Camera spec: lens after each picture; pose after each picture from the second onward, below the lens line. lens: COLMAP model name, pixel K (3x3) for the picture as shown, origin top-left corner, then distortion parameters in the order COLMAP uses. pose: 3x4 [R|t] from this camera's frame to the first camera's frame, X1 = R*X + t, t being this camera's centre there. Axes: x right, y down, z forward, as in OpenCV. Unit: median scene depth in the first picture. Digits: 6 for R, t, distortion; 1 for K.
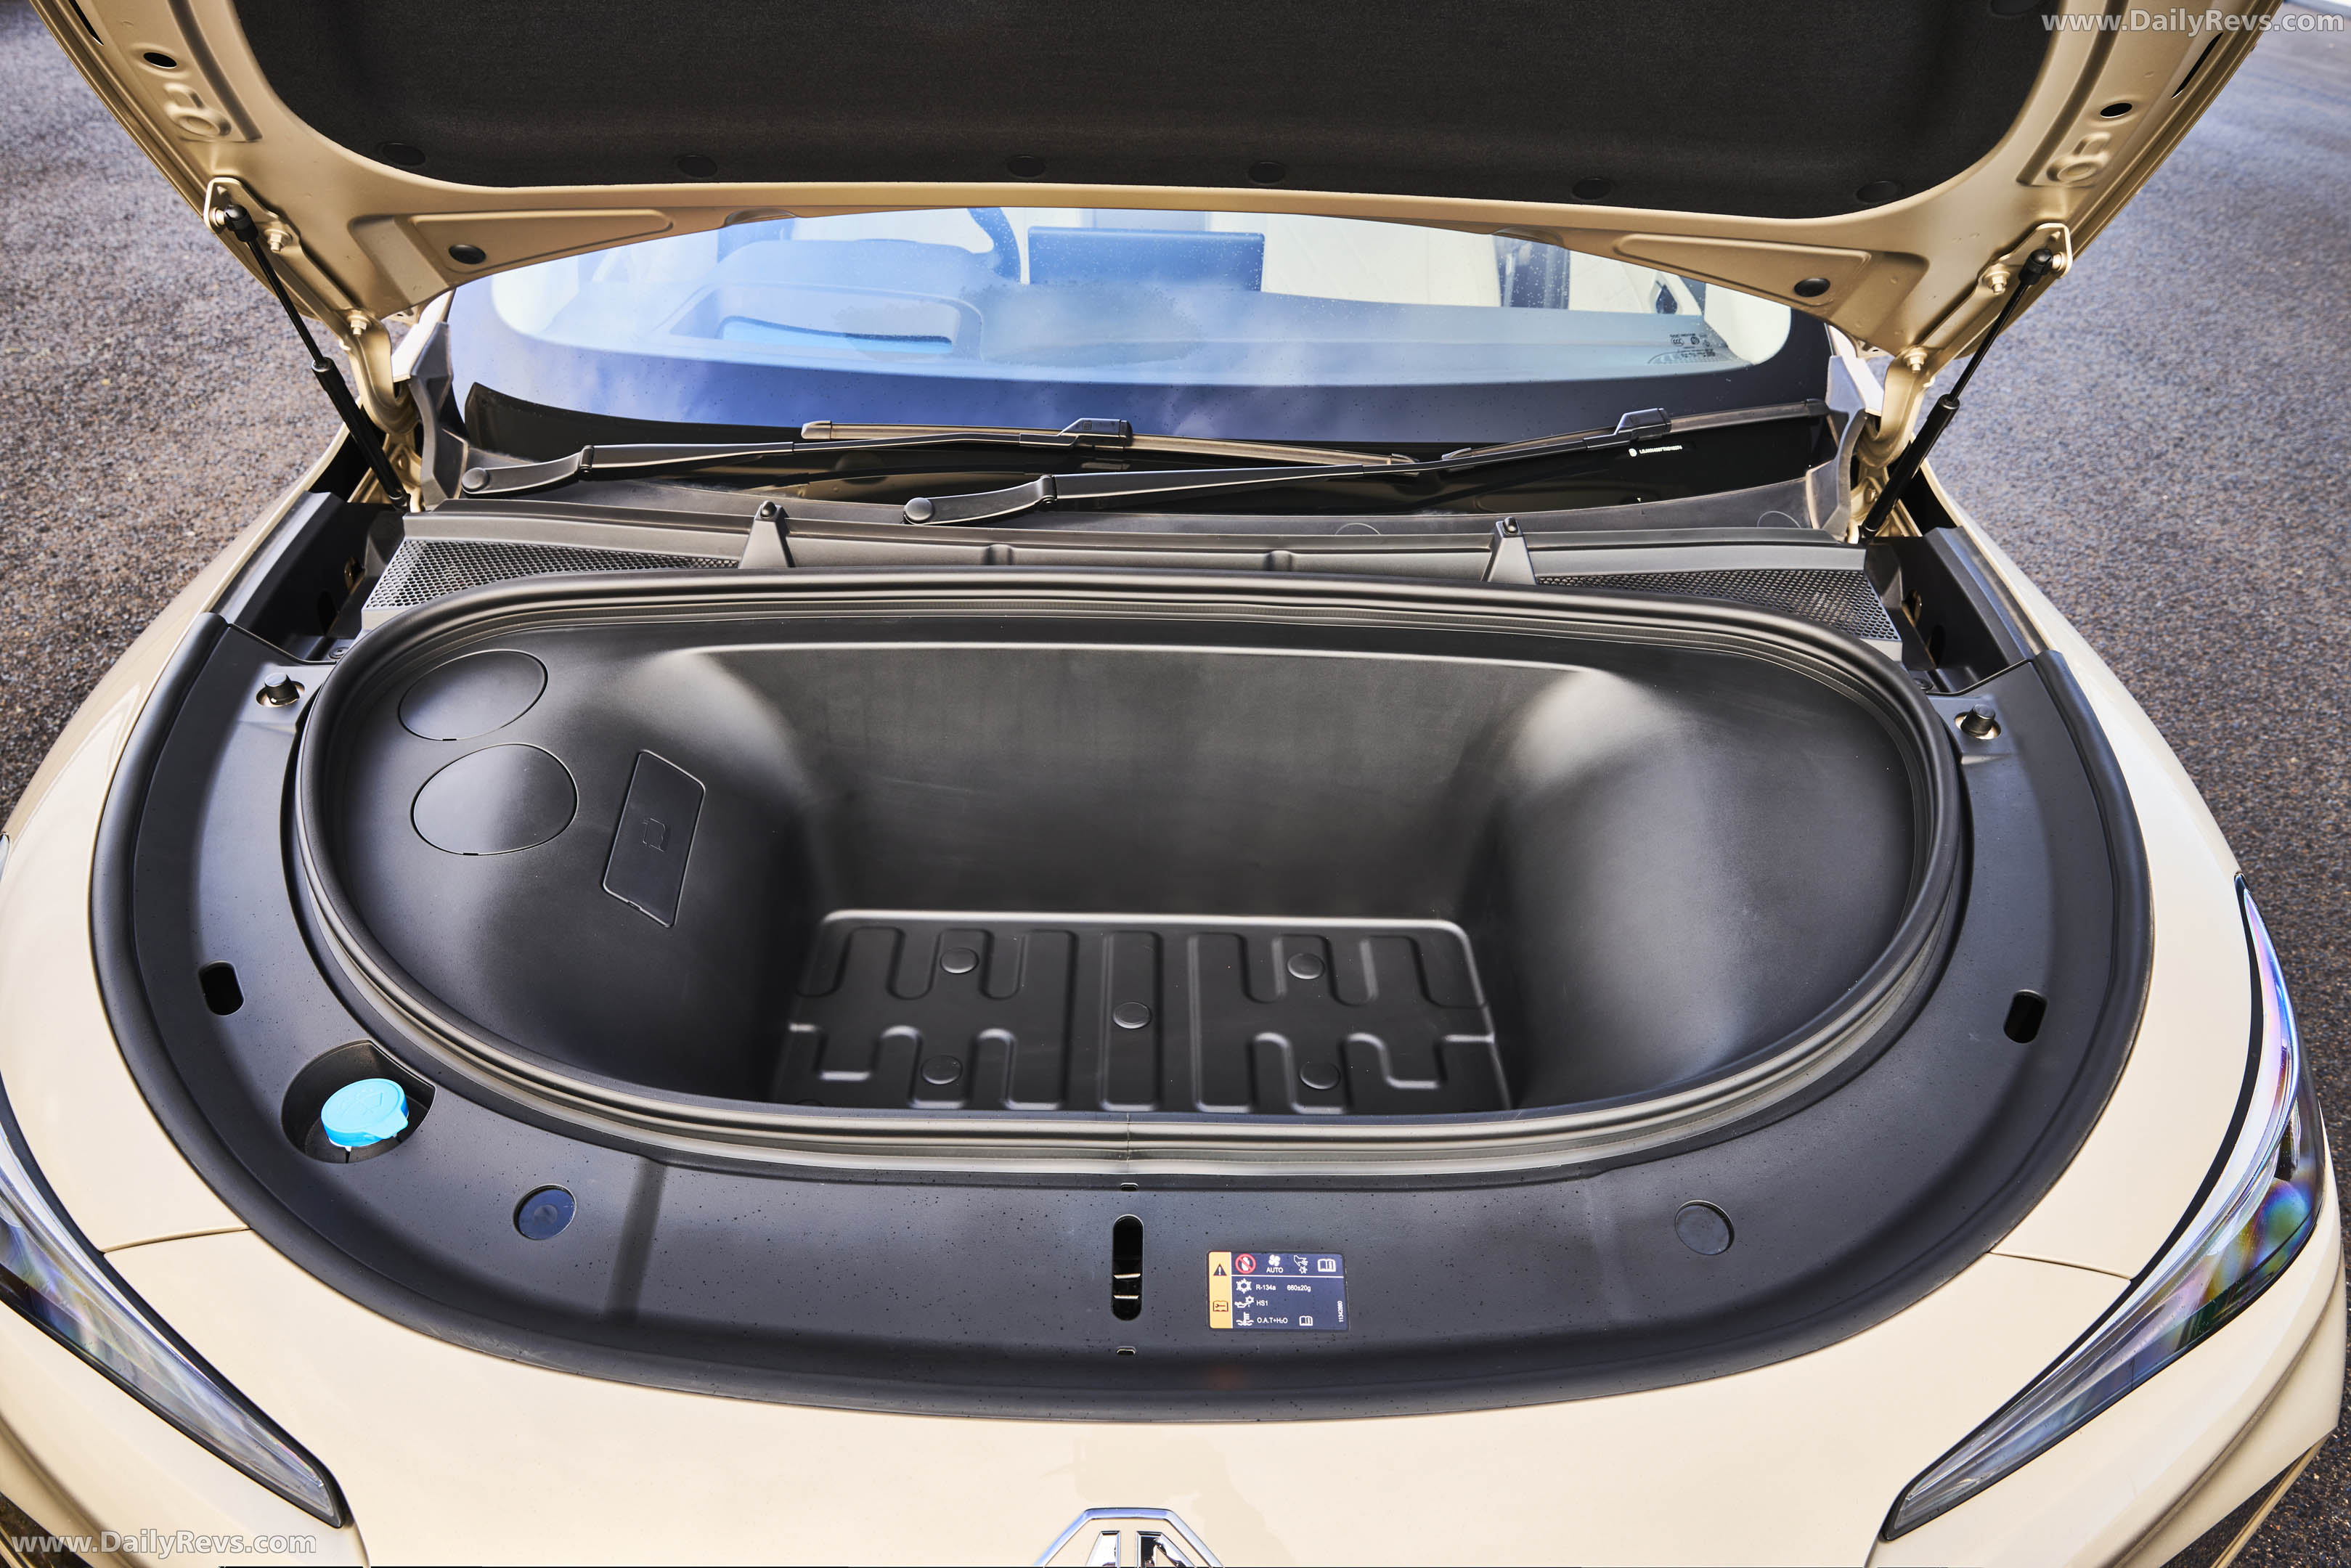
lens RADIAL K [[1620.1, 0, 1175.5], [0, 1620.1, 784.9], [0, 0, 1]] dist [0.009140, 0.001620]
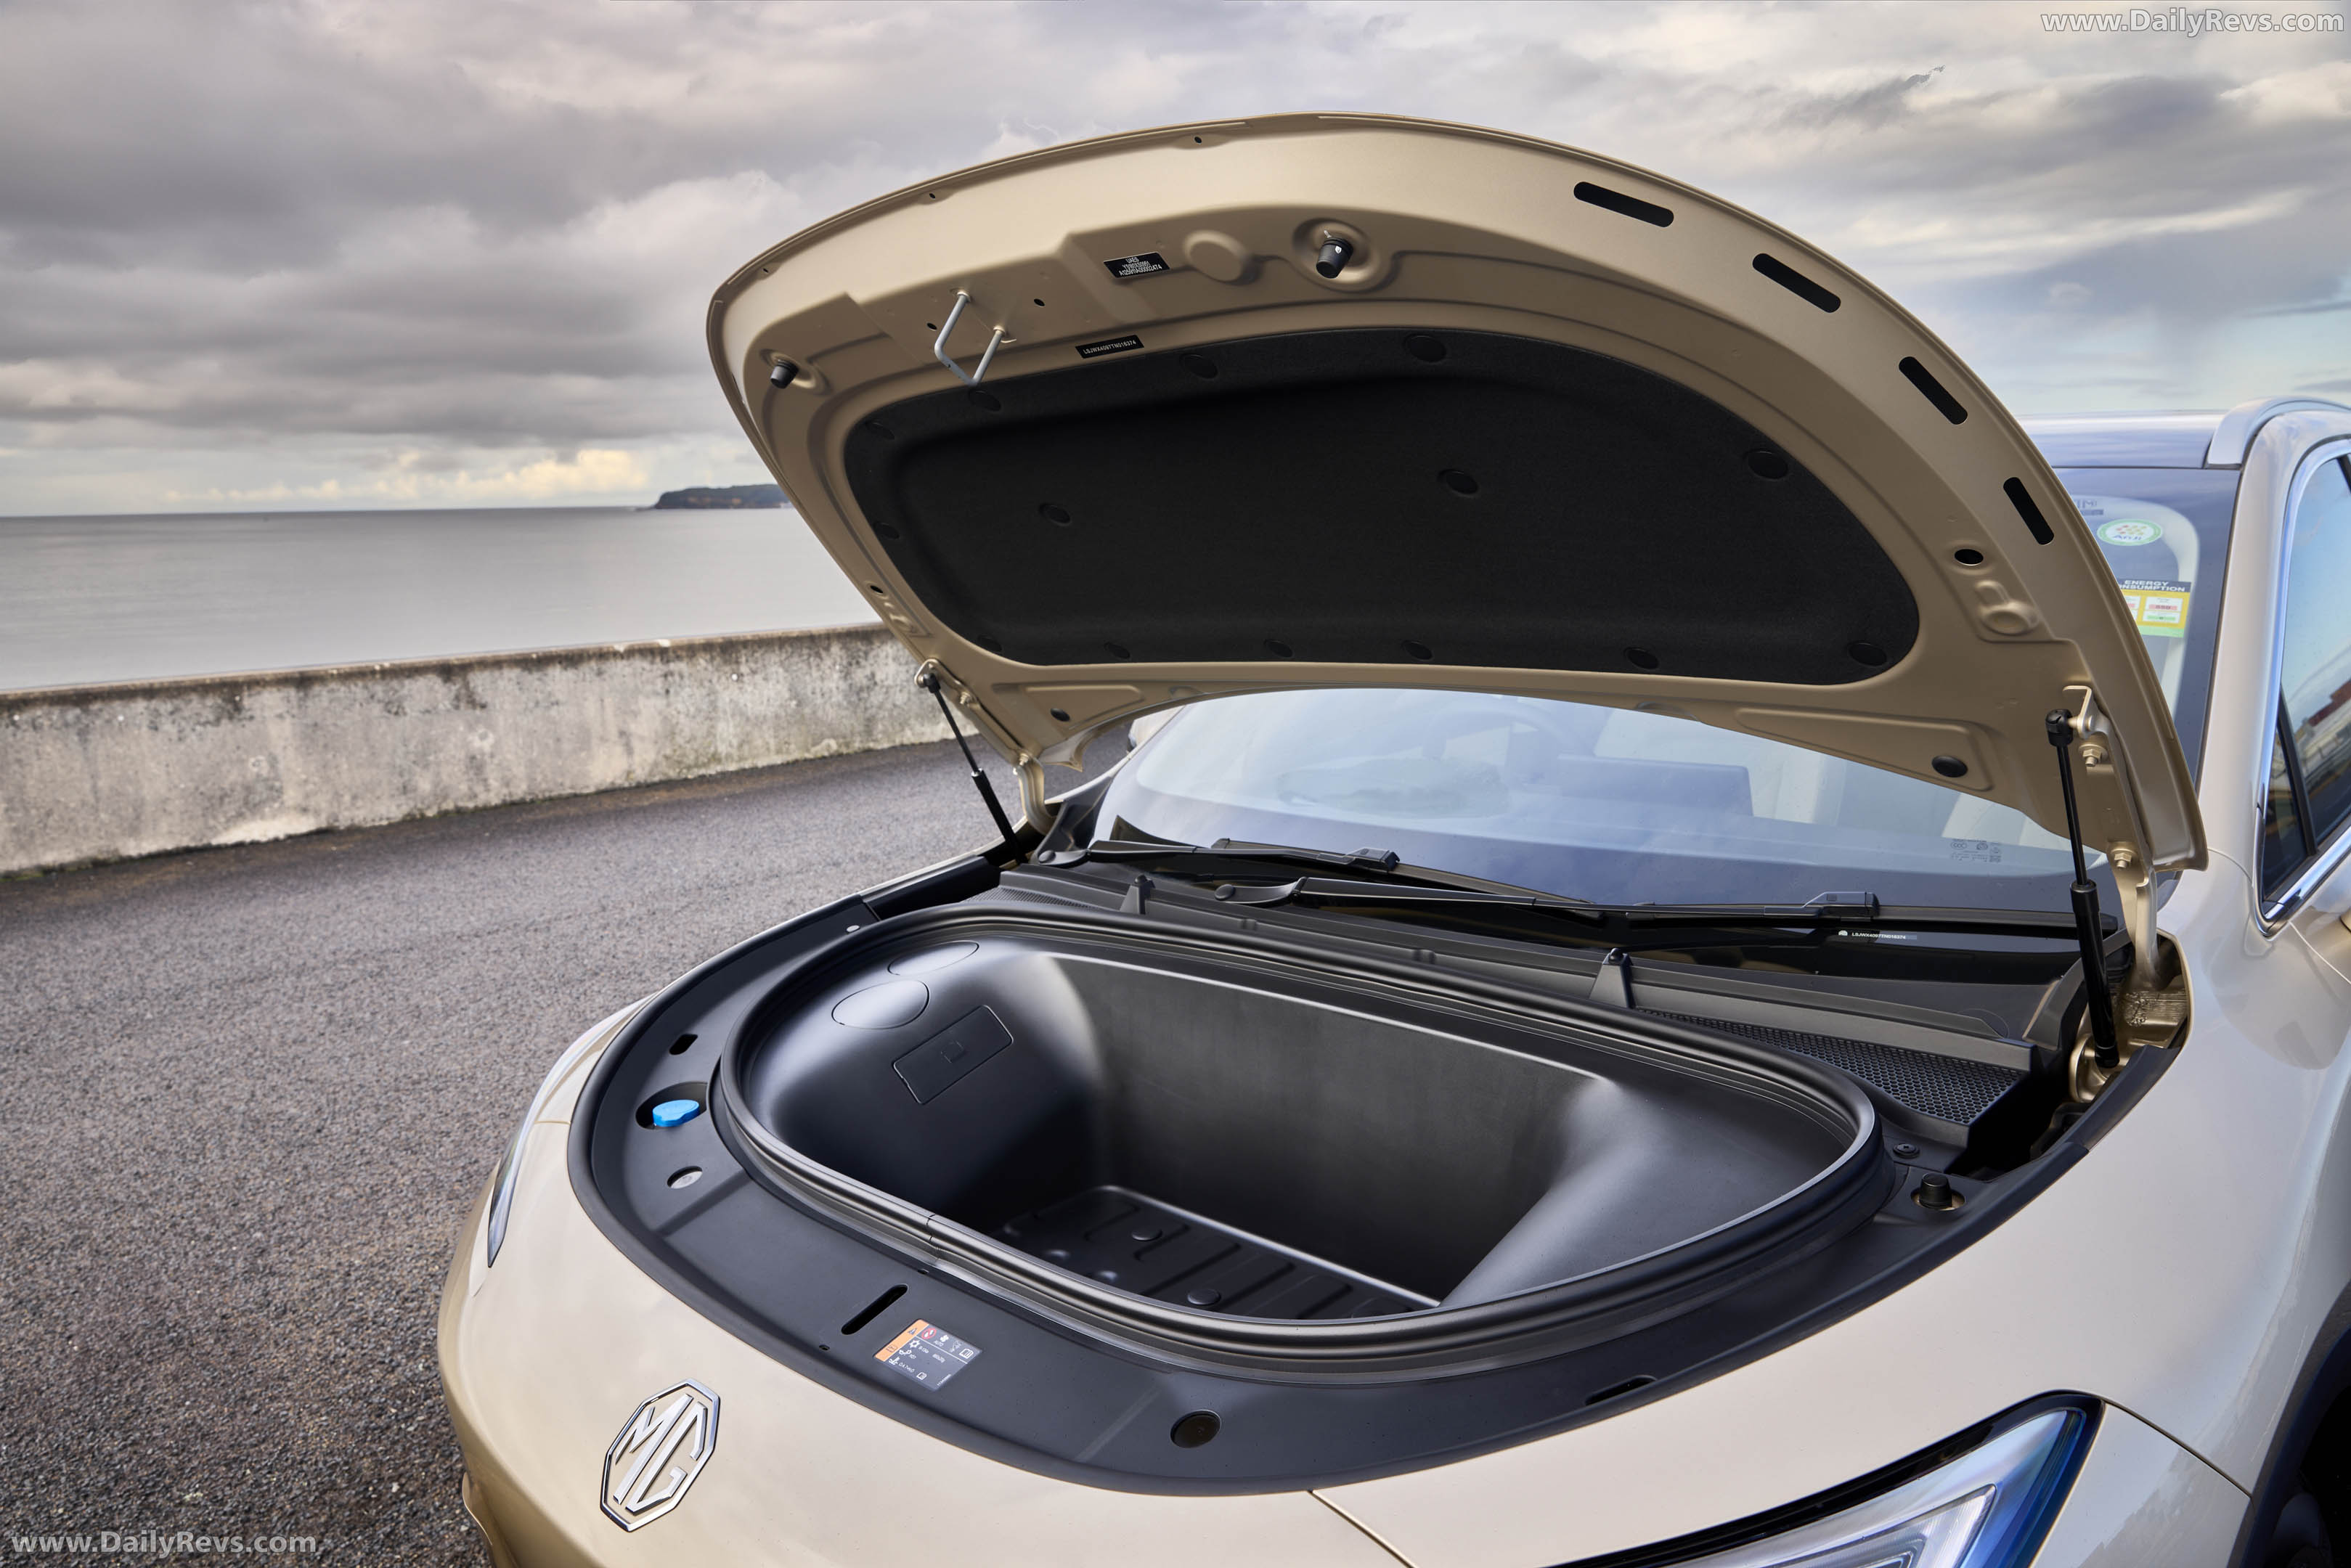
lens RADIAL K [[1661.1, 0, 1178.8], [0, 1661.1, 790.1], [0, 0, 1]] dist [0.000018, -0.000886]
pose [[0.693062, 0.044228, -0.719520, 0.841773], [-0.327797, 0.908292, -0.259912, 0.131193], [0.642039, 0.415991, 0.644001, 0.053359]]
